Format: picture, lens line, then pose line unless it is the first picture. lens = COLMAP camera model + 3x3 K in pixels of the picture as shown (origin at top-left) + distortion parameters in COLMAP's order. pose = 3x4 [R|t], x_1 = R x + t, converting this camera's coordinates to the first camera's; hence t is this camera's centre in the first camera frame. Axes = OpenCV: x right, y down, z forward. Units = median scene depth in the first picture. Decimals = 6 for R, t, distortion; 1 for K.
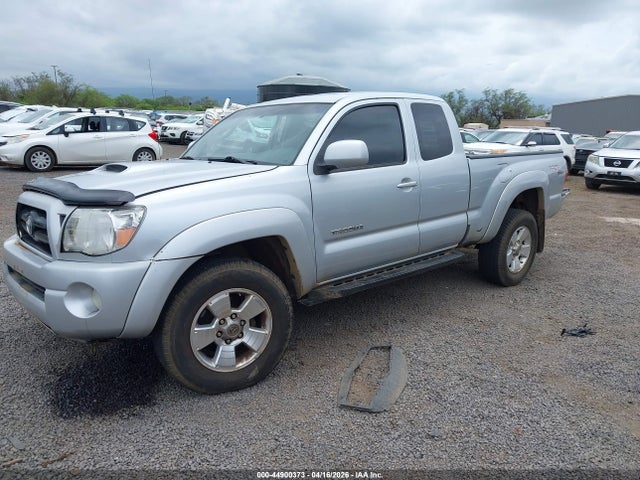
lens RADIAL K [[479.7, 0, 323.4], [0, 479.7, 259.0], [0, 0, 1]] dist [0.082347, -0.097613]
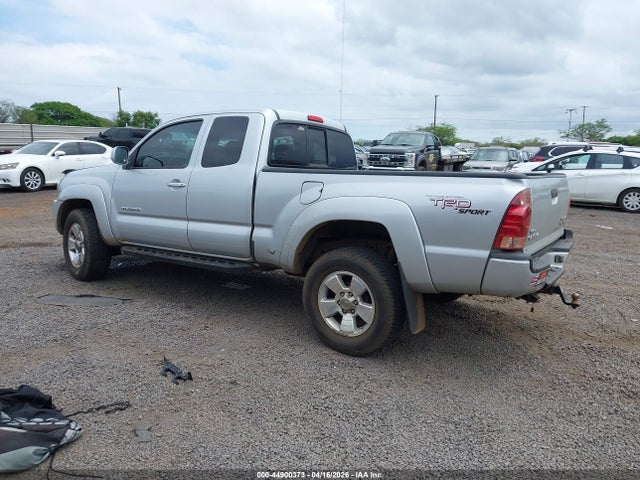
lens RADIAL K [[479.7, 0, 323.4], [0, 479.7, 259.0], [0, 0, 1]] dist [0.082347, -0.097613]
pose [[0.283327, 0.184893, -0.941032, 1.289572], [-0.270232, 0.956871, 0.106643, -0.183684], [0.920163, 0.224082, 0.321071, 0.884961]]
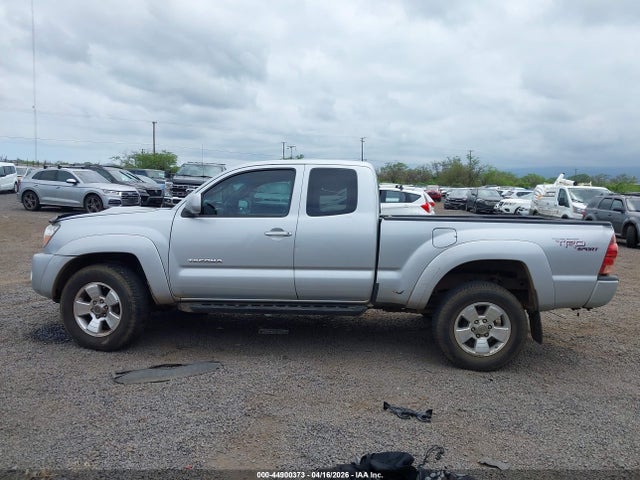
lens RADIAL K [[479.7, 0, 323.4], [0, 479.7, 259.0], [0, 0, 1]] dist [0.082347, -0.097613]
pose [[0.735802, 0.099091, -0.669908, 0.932239], [-0.199577, 0.977032, -0.074688, -0.026114], [0.647120, 0.188653, 0.738678, 0.194796]]
